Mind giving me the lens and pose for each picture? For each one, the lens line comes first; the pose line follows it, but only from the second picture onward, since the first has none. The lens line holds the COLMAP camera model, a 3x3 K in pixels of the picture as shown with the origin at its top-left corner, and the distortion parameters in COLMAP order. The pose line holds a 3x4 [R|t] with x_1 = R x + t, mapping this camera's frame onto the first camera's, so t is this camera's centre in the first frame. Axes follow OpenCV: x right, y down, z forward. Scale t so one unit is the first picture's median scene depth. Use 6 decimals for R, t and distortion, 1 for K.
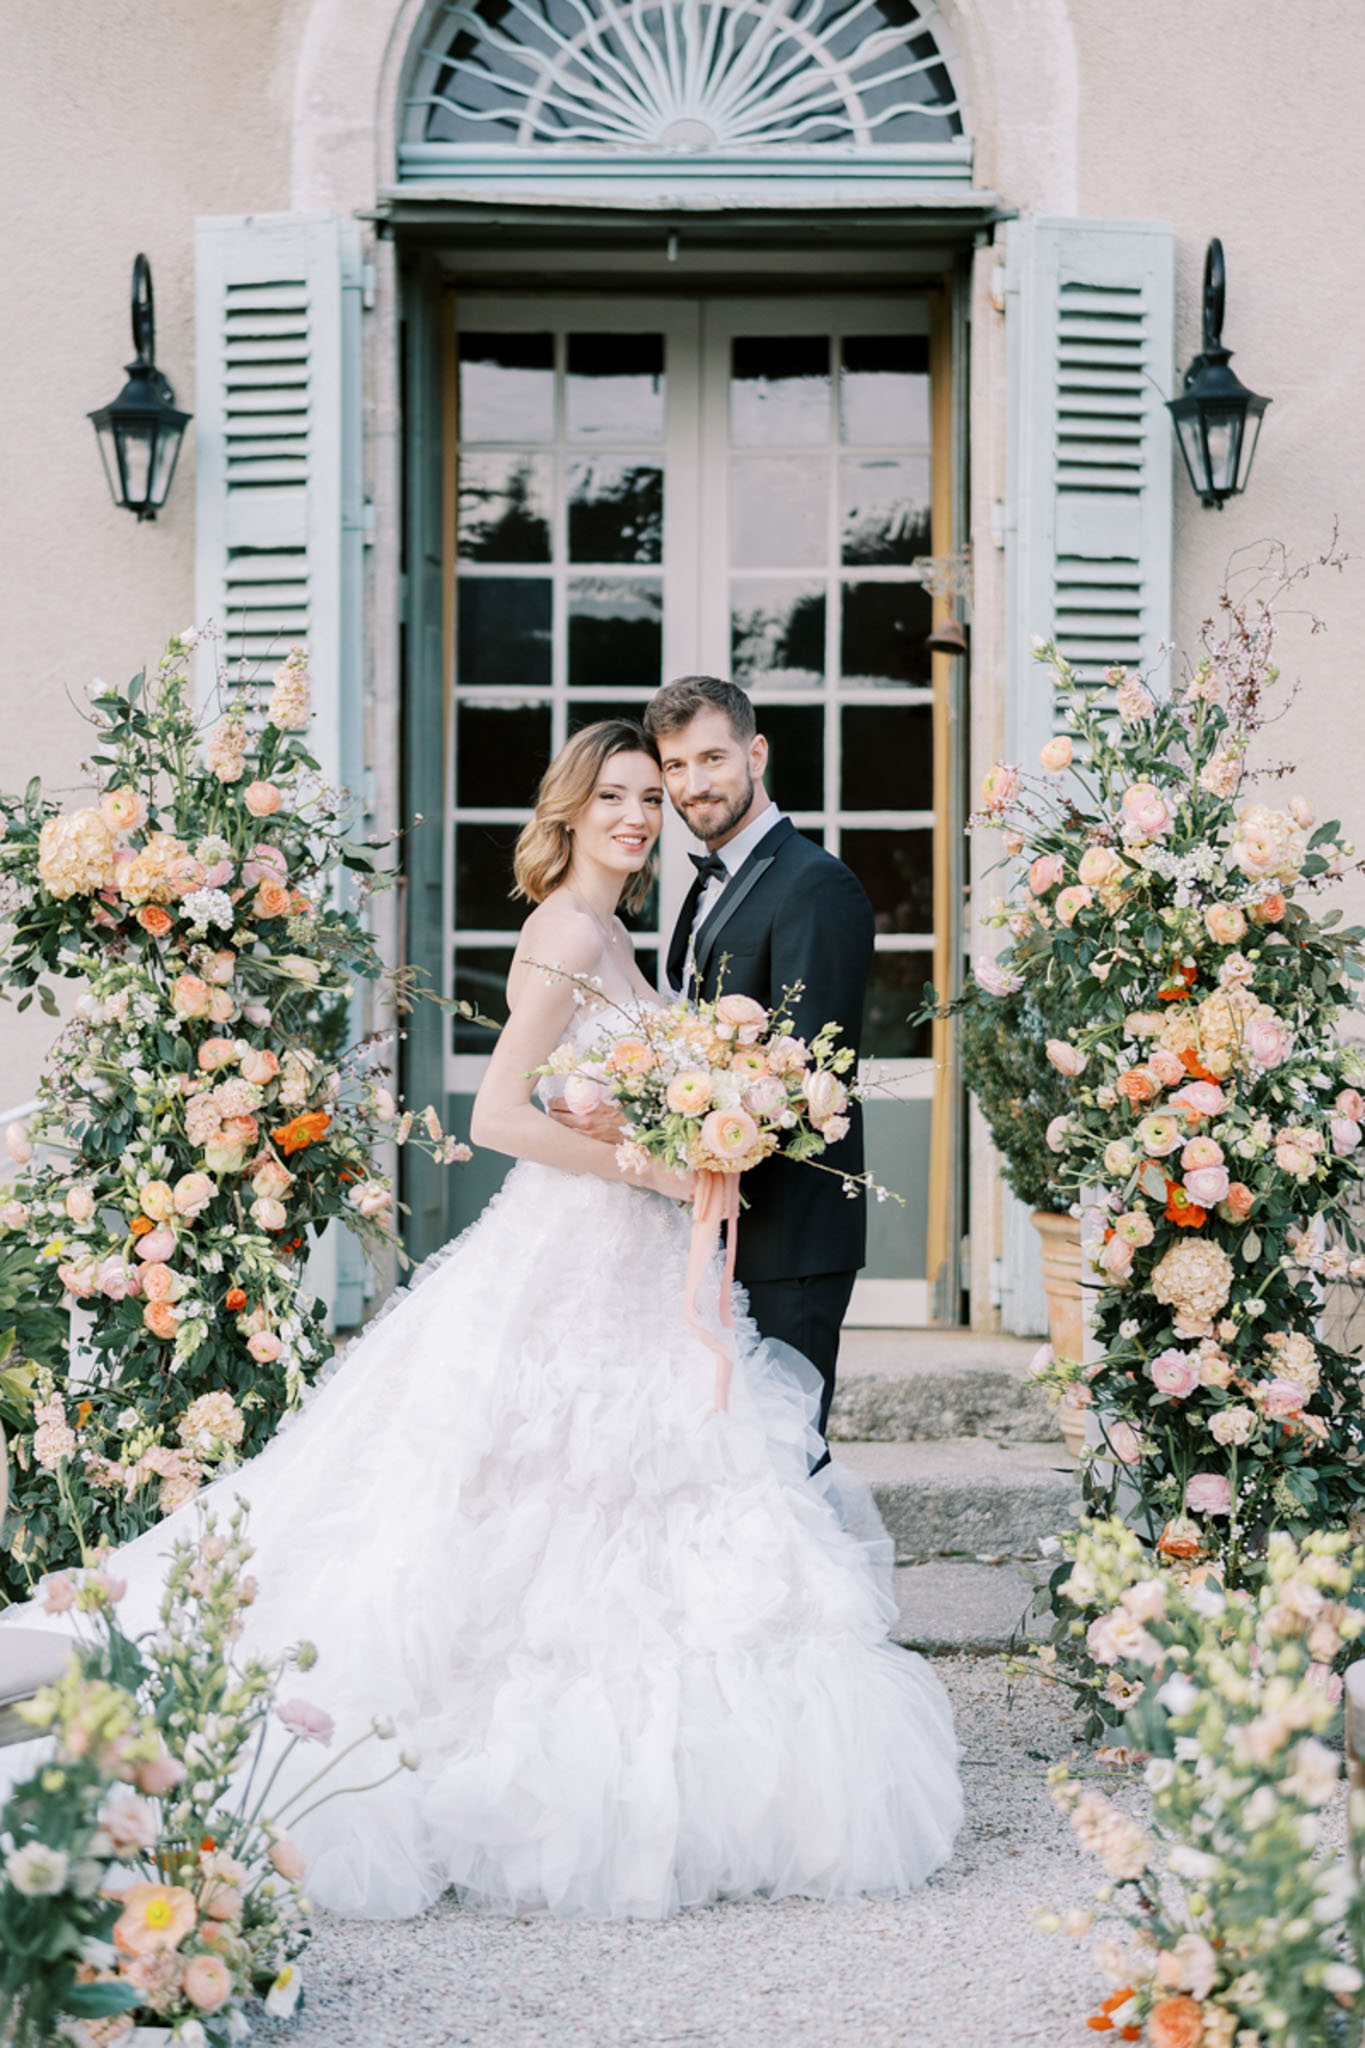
lens RADIAL K [[3115.9, 0, 648.9], [0, 3115.9, 900.7], [0, 0, 1]] dist [-0.007473, 0.003357]
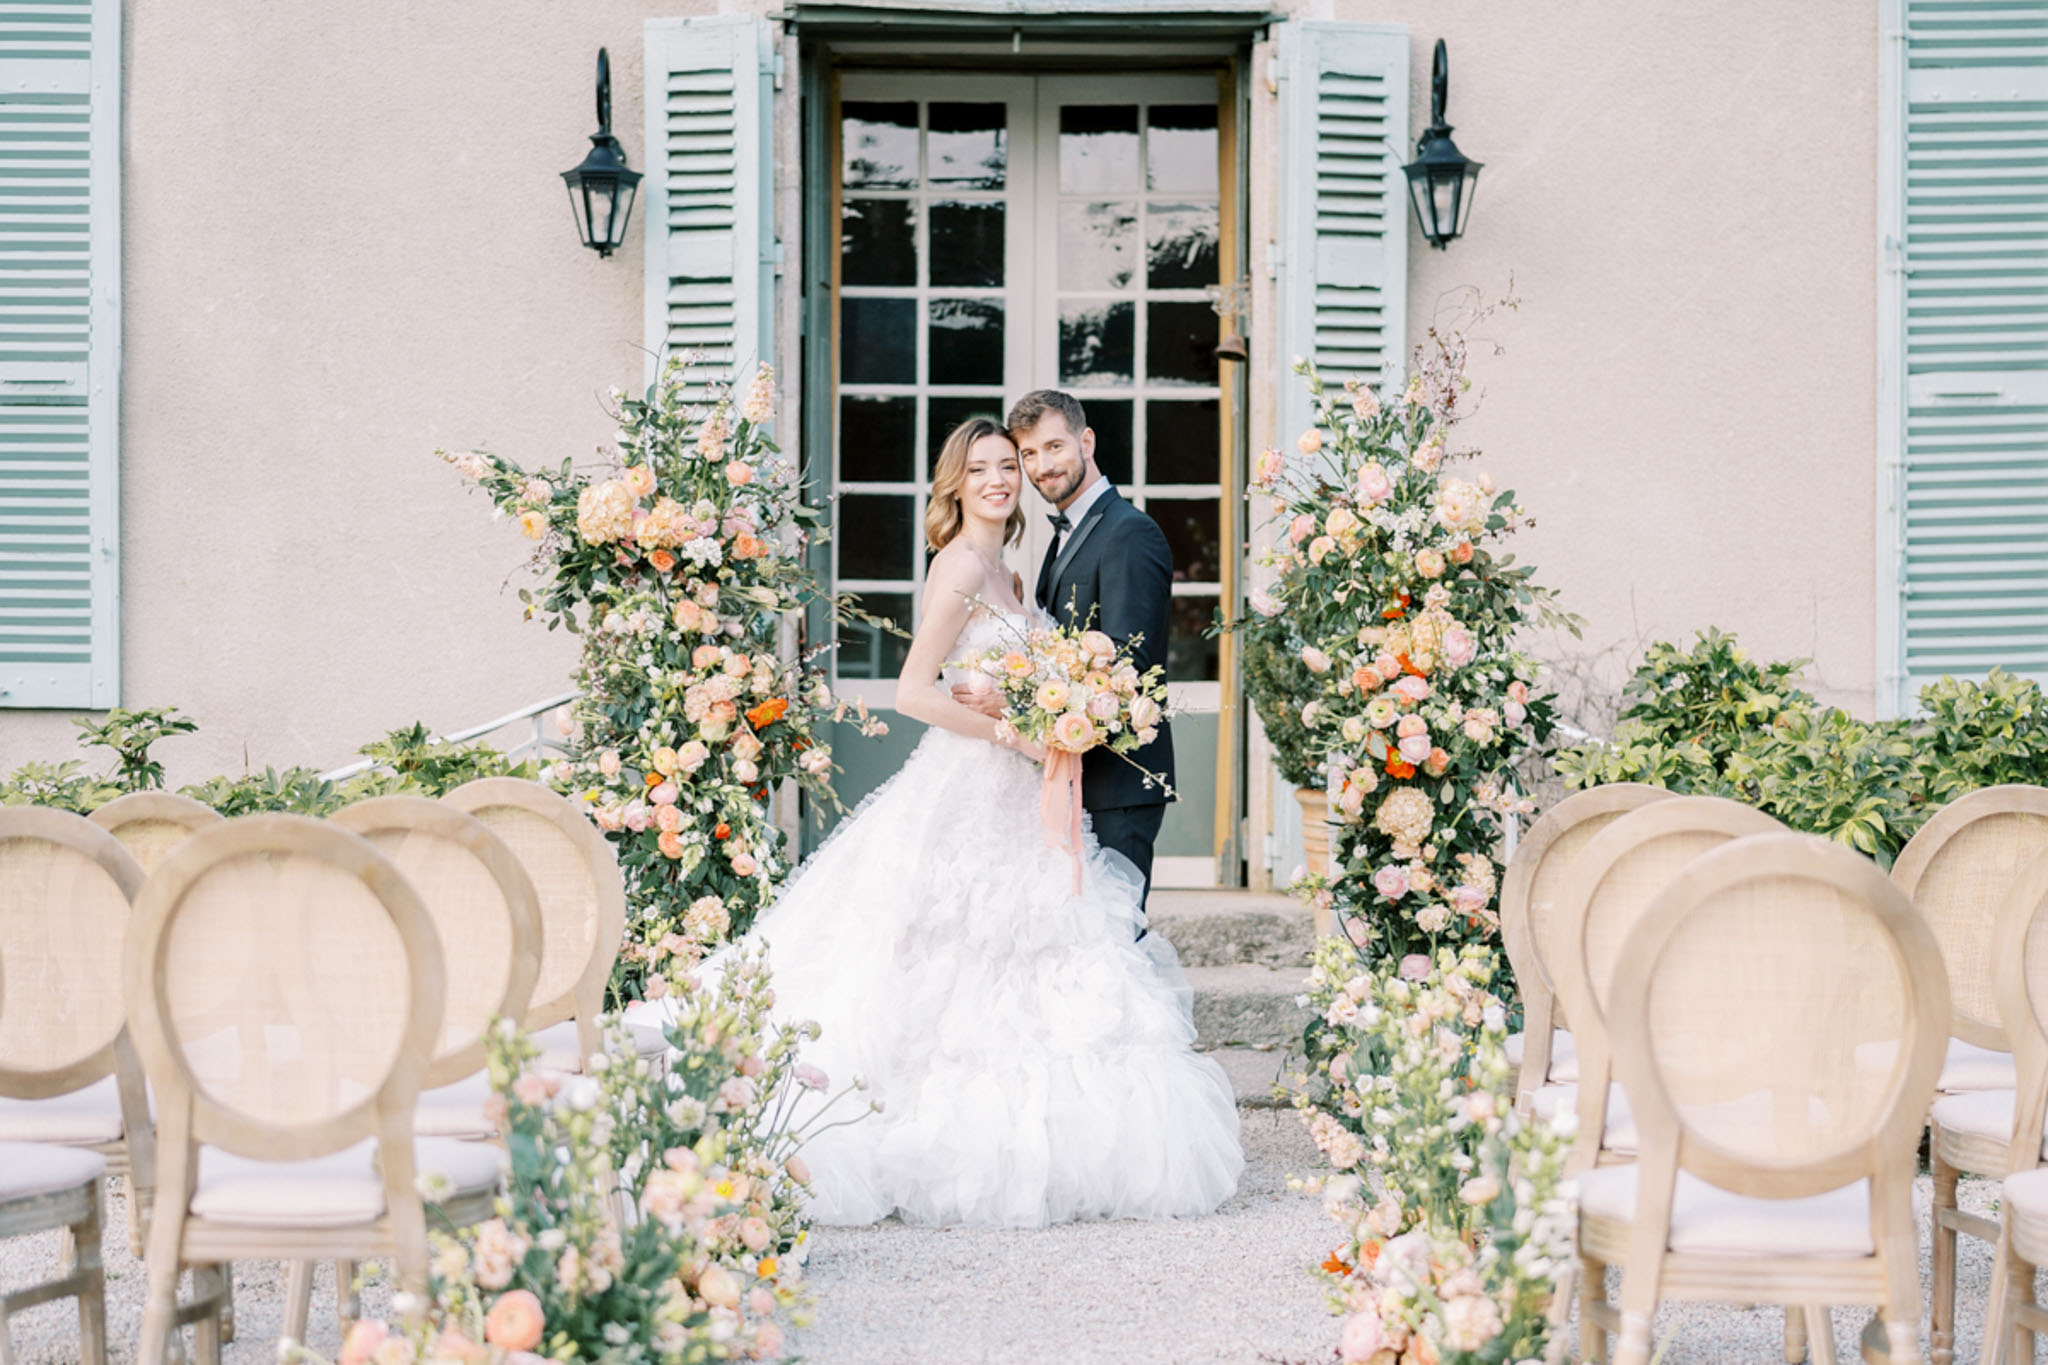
lens RADIAL K [[2905.7, 0, 980.1], [0, 2905.7, 600.2], [0, 0, 1]] dist [0.001300, -0.019612]
pose [[0.999956, 0.000665, 0.009383, -0.028384], [-0.000757, 0.999952, 0.009805, 0.011005], [-0.009377, -0.009812, 0.999908, -0.295234]]
